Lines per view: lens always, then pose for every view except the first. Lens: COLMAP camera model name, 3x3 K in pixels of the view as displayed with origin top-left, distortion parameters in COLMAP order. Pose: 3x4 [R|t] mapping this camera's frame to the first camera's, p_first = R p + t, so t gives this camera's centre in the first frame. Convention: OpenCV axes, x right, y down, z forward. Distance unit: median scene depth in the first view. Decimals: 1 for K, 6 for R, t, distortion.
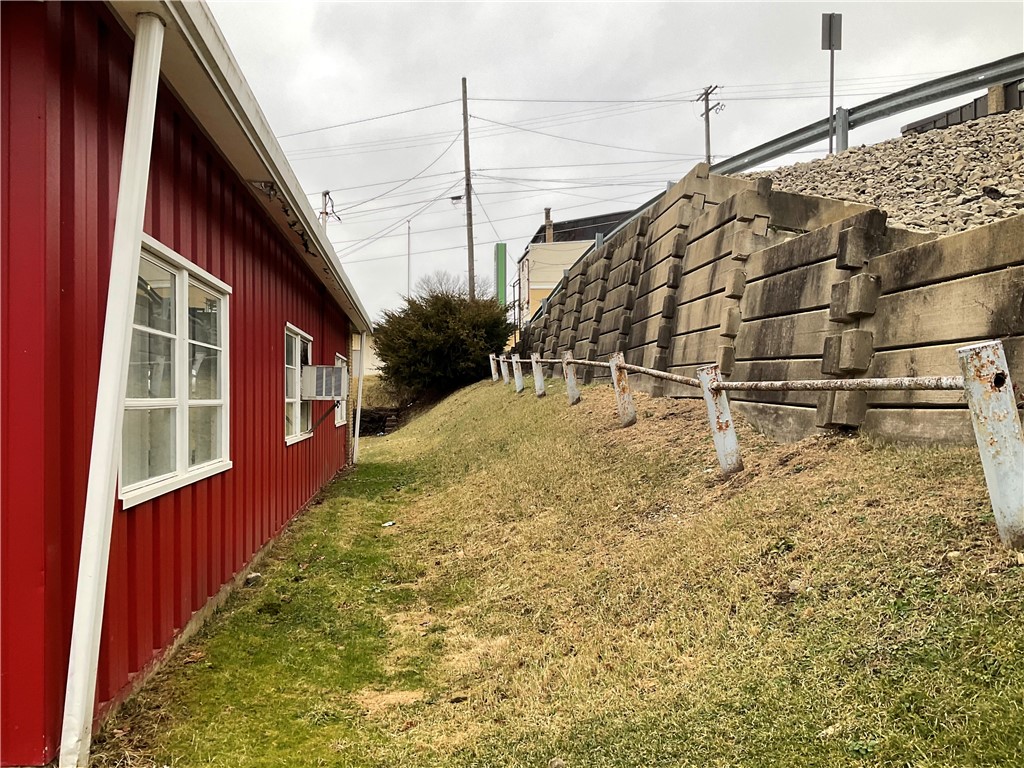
lens RADIAL K [[861.9, 0, 512.5], [0, 861.9, 383.8], [0, 0, 1]] dist [0.063368, 0.001072]
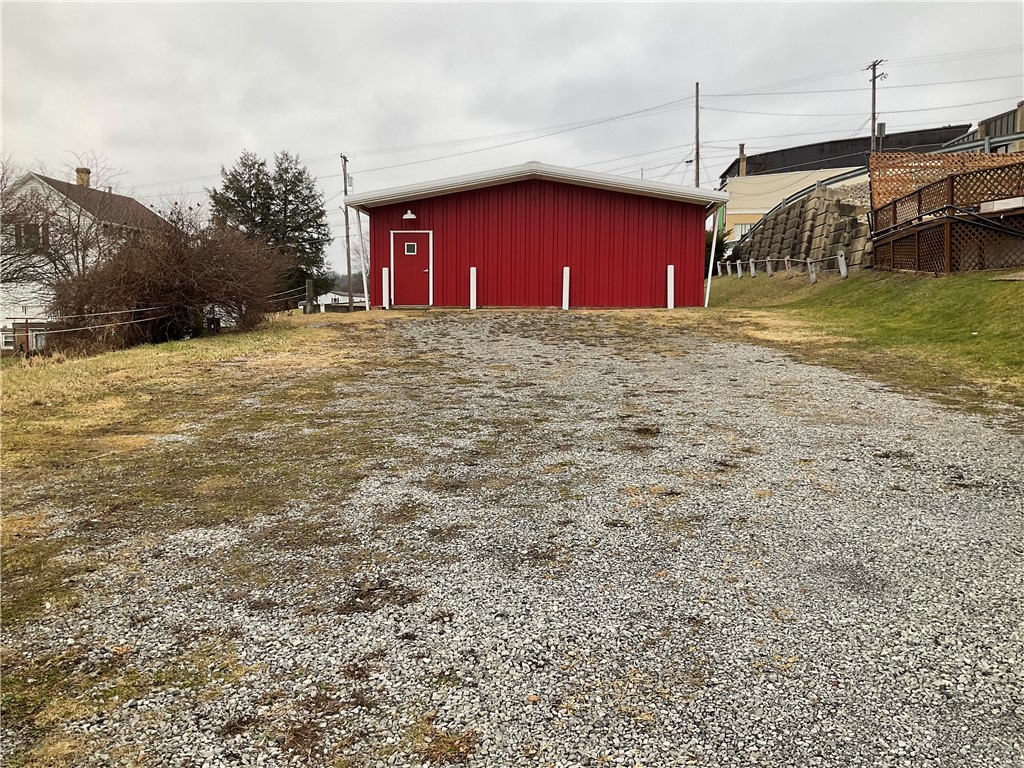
lens RADIAL K [[861.9, 0, 510.5], [0, 861.9, 385.0], [0, 0, 1]] dist [0.063368, 0.001072]
pose [[0.980023, 0.022113, -0.197653, -0.122571], [-0.002789, 0.995230, 0.097514, 0.067355], [0.198867, -0.095015, 0.975410, -1.232465]]
